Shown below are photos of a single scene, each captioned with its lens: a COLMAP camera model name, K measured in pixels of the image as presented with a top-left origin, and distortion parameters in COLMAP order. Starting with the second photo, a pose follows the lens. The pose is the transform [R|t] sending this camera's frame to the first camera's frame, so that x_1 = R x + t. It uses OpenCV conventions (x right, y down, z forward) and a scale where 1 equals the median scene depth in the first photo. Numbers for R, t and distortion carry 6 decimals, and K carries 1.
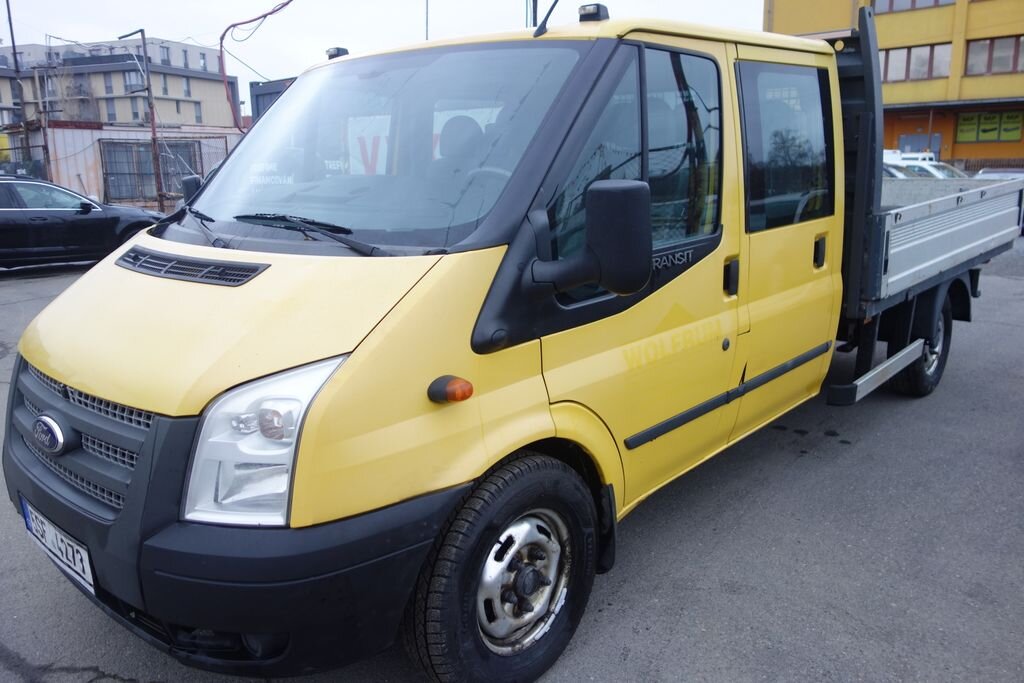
lens RADIAL K [[810.6, 0, 516.4], [0, 810.6, 331.2], [0, 0, 1]] dist [0.017563, -0.008663]
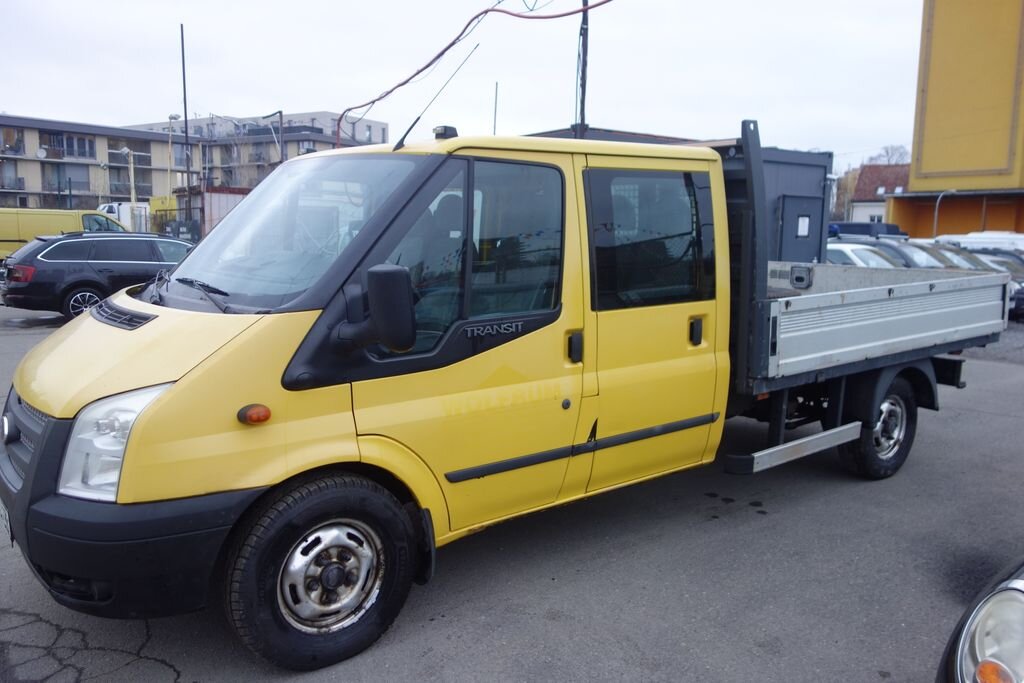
lens RADIAL K [[810.6, 0, 516.4], [0, 810.6, 331.2], [0, 0, 1]] dist [0.017563, -0.008663]
pose [[0.983315, 0.053796, -0.173777, 0.460005], [-0.067897, 0.994775, -0.076245, 0.006702], [0.168767, 0.086771, 0.981829, -0.206649]]
